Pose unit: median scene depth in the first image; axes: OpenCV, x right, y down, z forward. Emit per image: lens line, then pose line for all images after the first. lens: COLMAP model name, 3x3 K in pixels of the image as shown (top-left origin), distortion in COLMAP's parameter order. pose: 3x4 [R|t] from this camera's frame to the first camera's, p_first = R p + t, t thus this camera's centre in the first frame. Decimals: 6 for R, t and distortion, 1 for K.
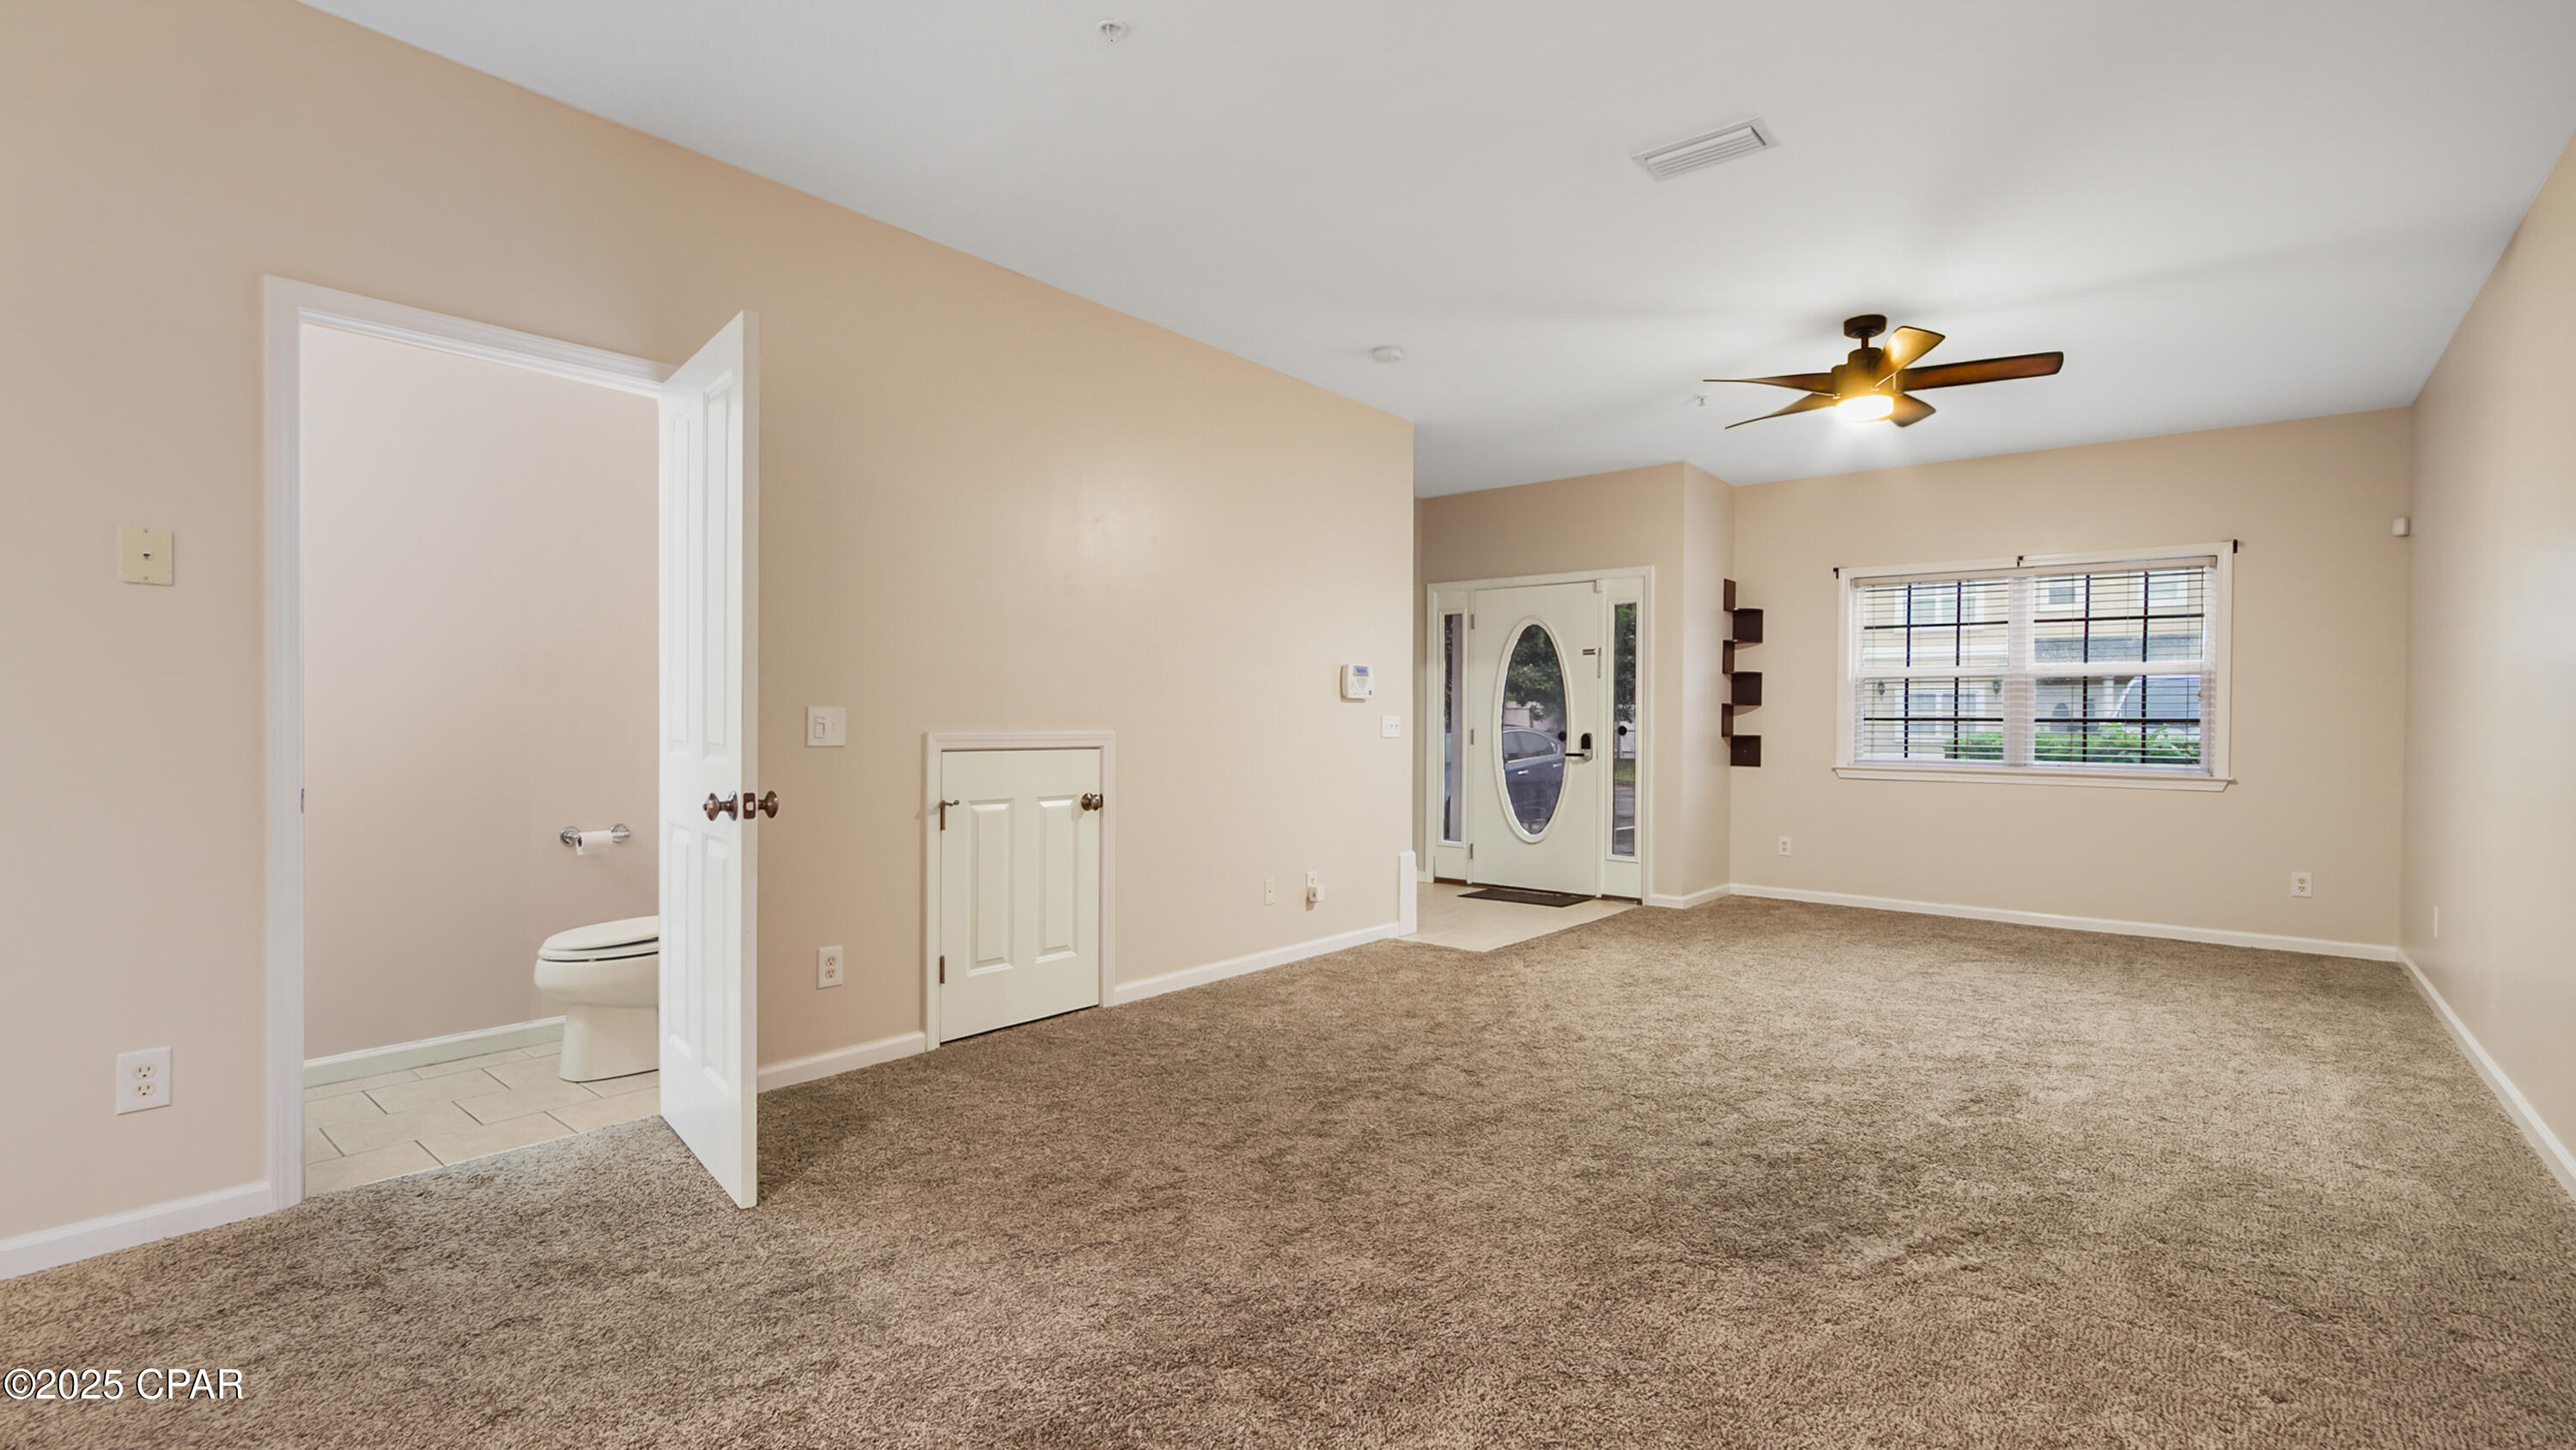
lens RADIAL K [[1160.3, 0, 1277.1], [0, 1160.3, 725.3], [0, 0, 1]] dist [-0.001461, -0.000029]
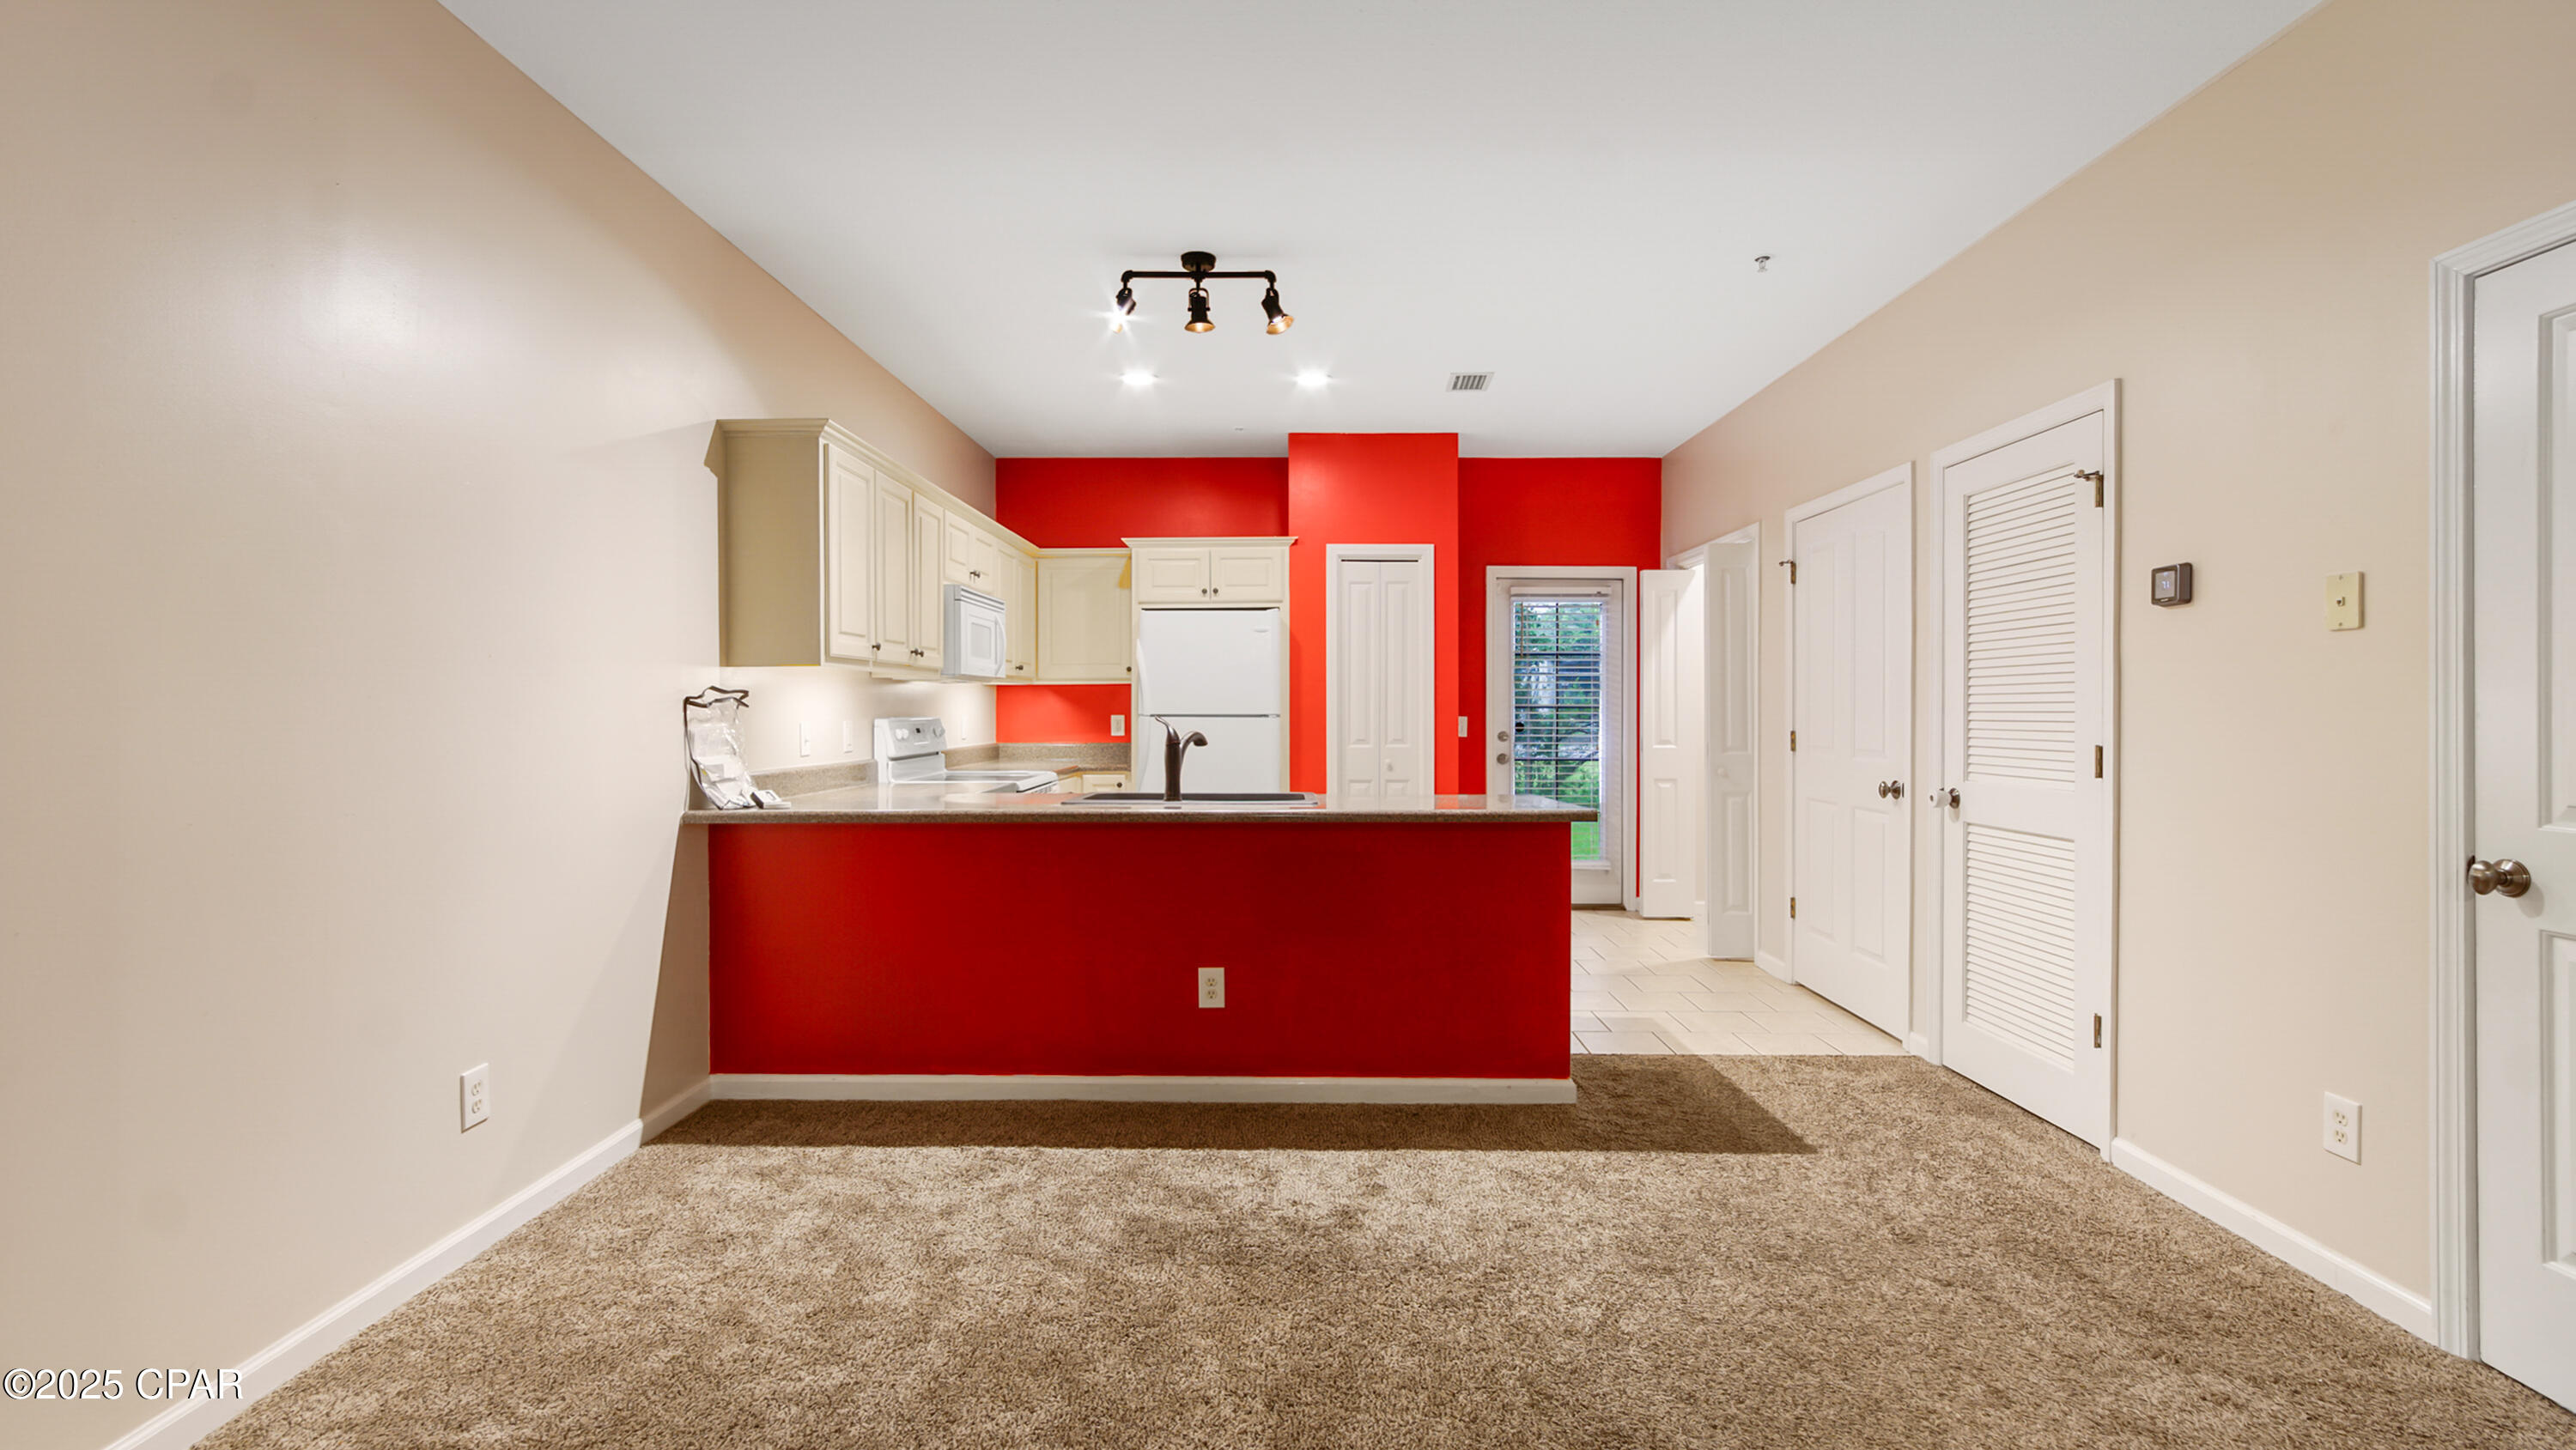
lens RADIAL K [[1170.6, 0, 1295.7], [0, 1170.6, 714.5], [0, 0, 1]] dist [-0.000156, 0.000012]
pose [[-0.775514, -0.004812, -0.631312, 0.122830], [-0.010137, 0.999937, 0.004830, -0.015230], [0.631248, 0.010145, -0.775514, 0.411772]]
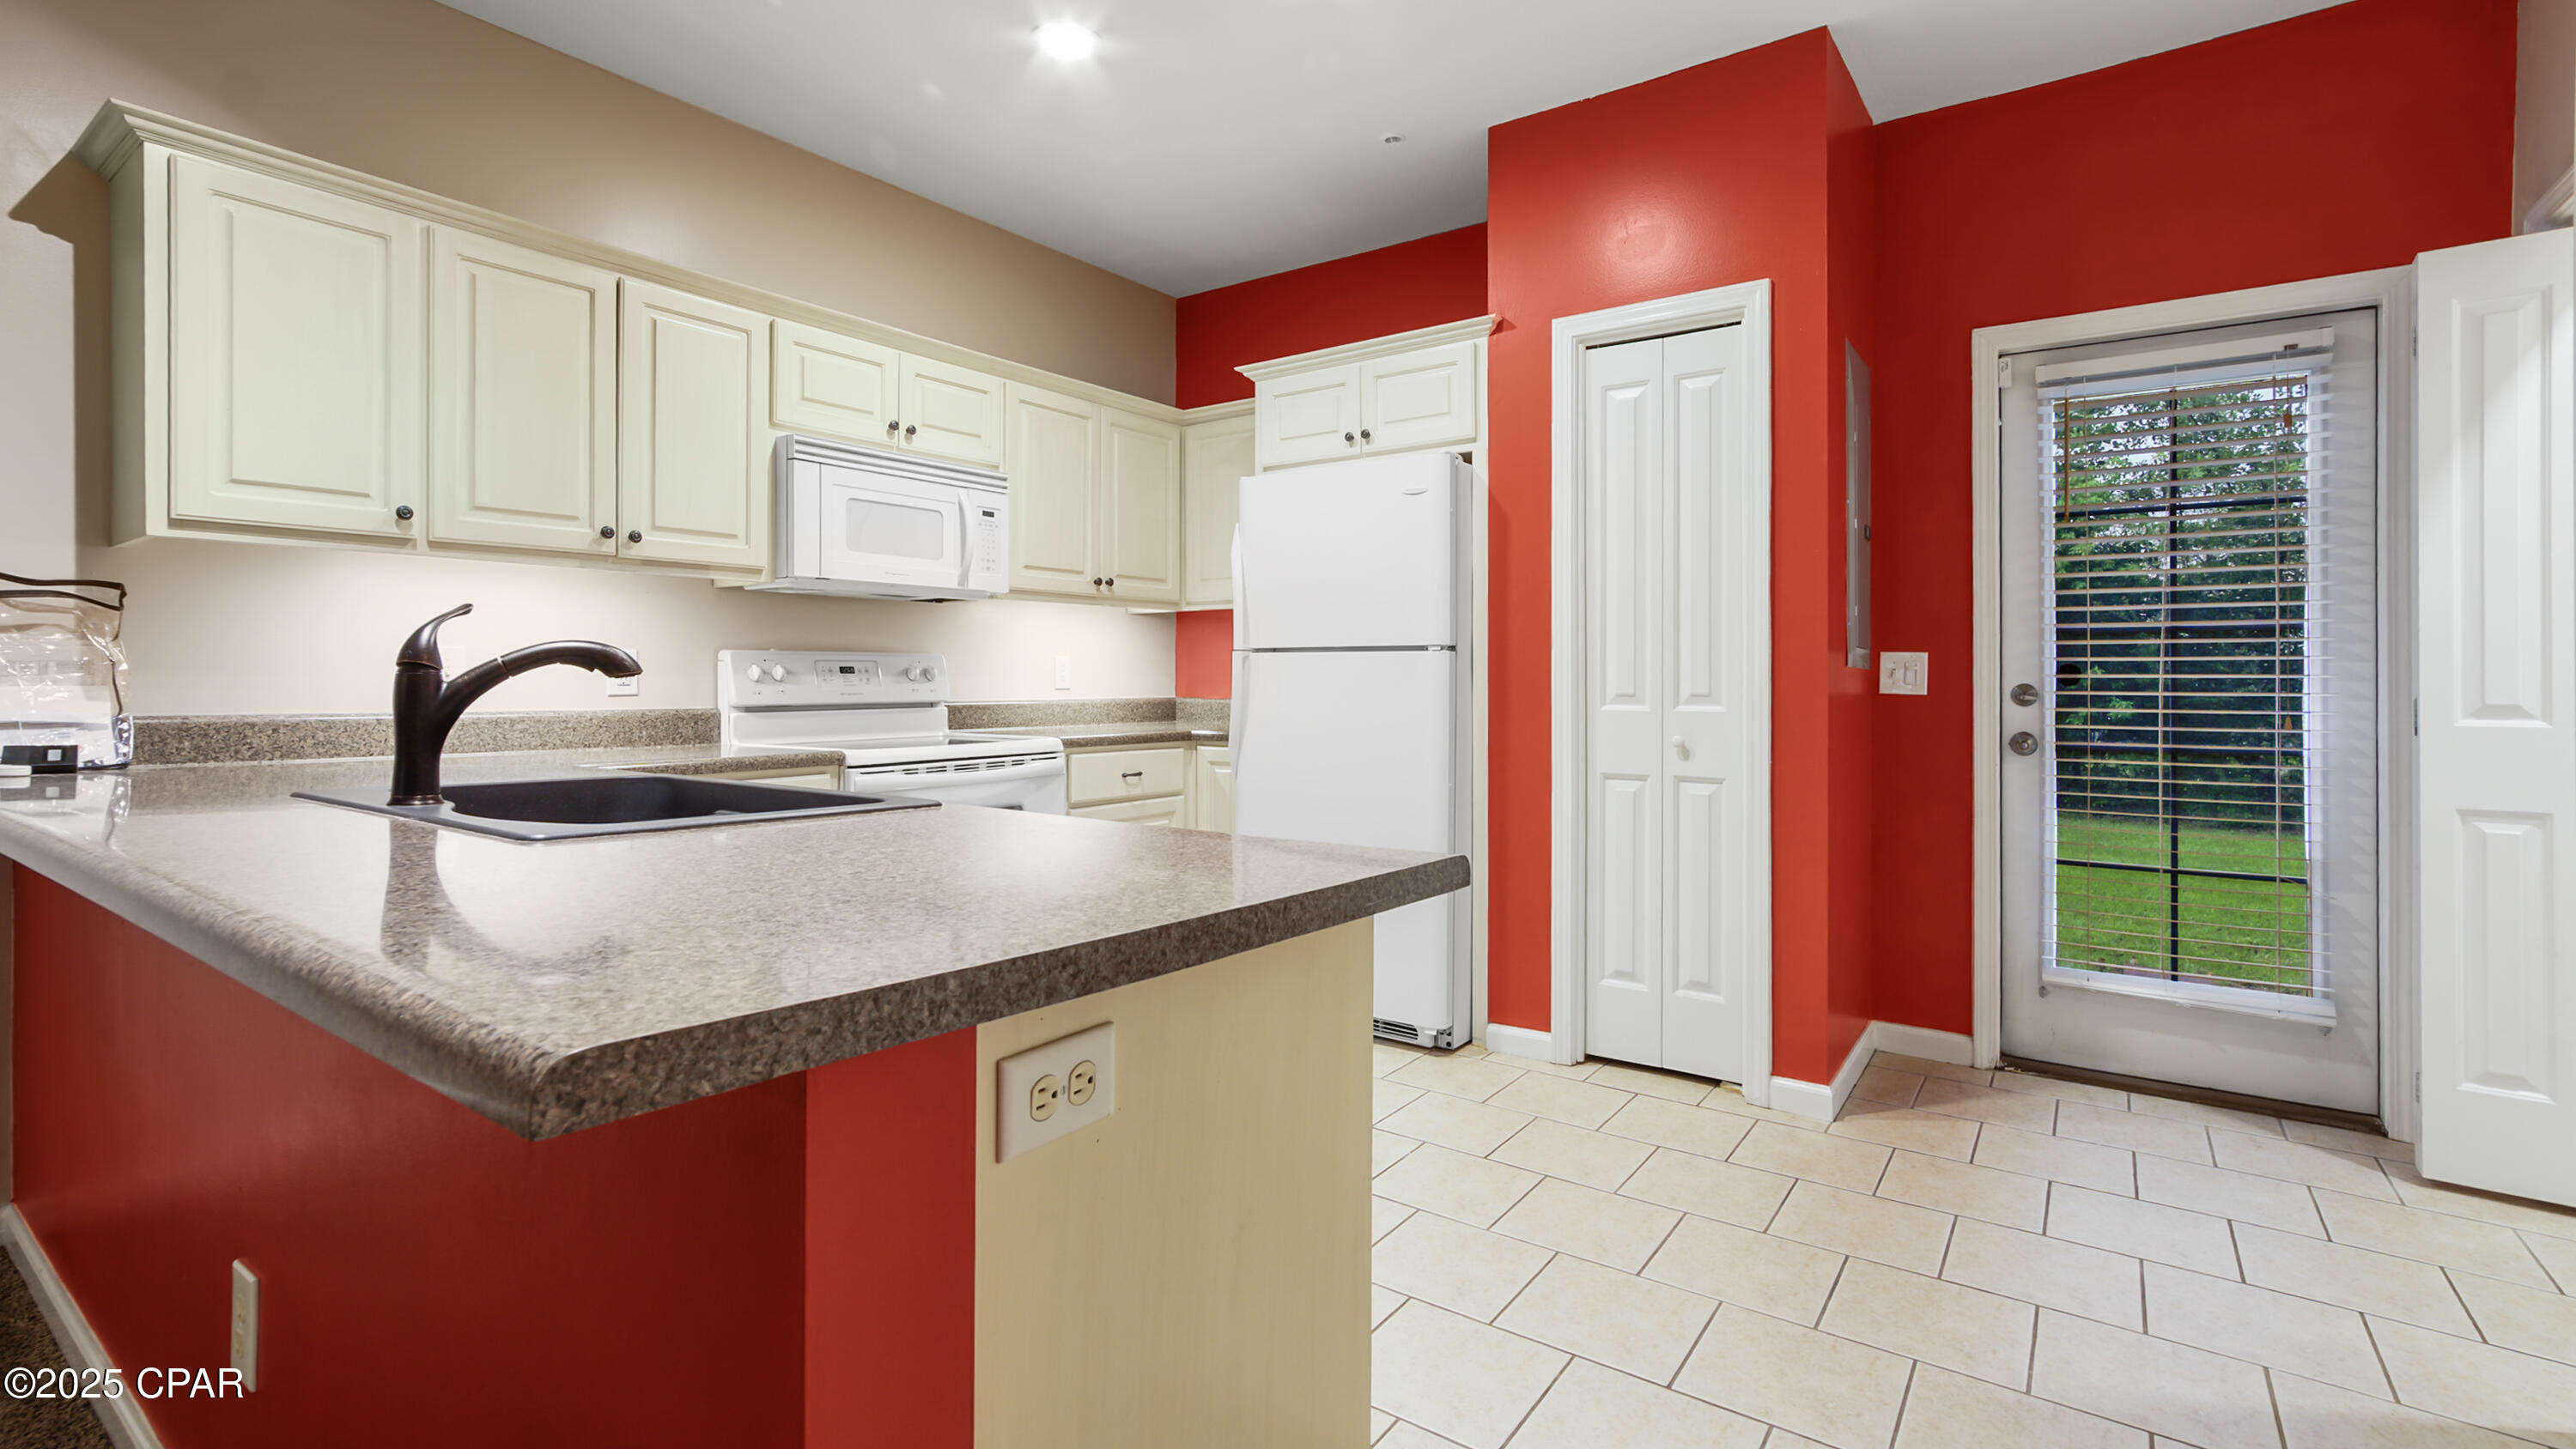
lens RADIAL K [[1163.2, 0, 1277.5], [0, 1163.2, 667.0], [0, 0, 1]] dist [-0.001012, -0.000045]
pose [[-0.998239, -0.010327, -0.058410, -0.338424], [-0.009972, 0.999930, -0.006359, 0.001952], [0.058471, -0.005765, -0.998272, 0.181452]]
